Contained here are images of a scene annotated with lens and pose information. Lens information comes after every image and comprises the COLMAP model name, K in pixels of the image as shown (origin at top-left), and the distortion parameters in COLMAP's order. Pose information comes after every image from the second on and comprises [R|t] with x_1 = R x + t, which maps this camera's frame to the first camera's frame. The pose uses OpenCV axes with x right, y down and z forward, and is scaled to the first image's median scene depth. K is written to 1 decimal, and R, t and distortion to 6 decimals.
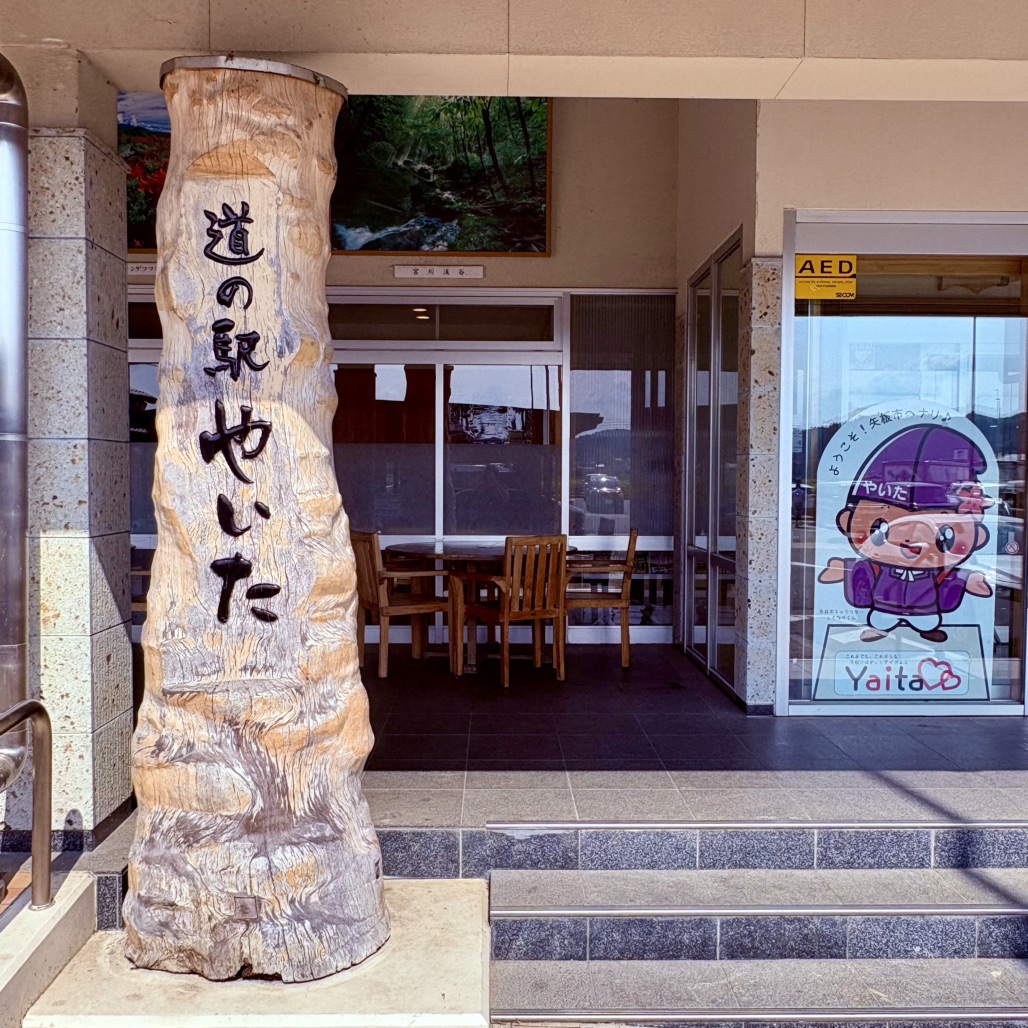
lens RADIAL K [[1037.7, 0, 513.2], [0, 1037.7, 507.8], [0, 0, 1]] dist [-0.011115, 0.000000]
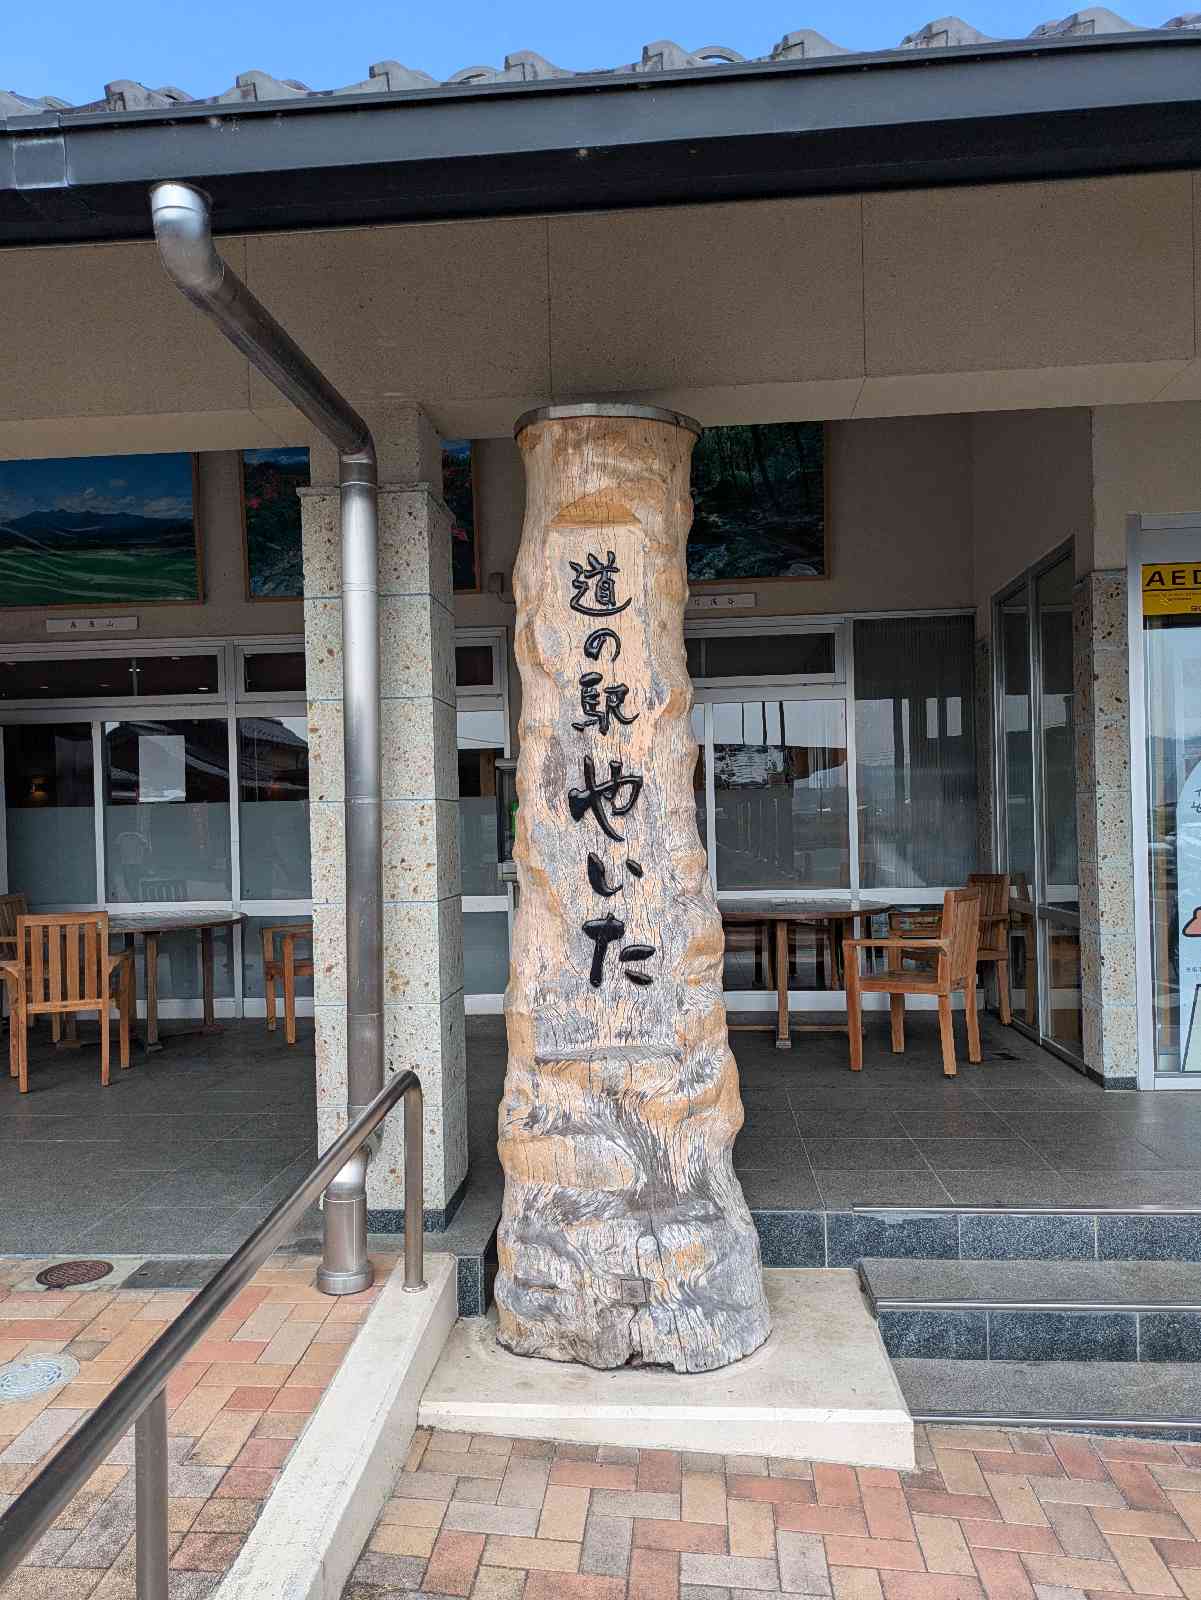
lens RADIAL K [[1179.6, 0, 593.8], [0, 1179.6, 814.6], [0, 0, 1]] dist [0.040368, -0.051138]
pose [[0.994097, -0.028878, -0.104578, -0.151280], [0.024889, 0.998920, -0.039247, -0.005126], [0.105598, 0.036413, 0.993742, -0.084277]]
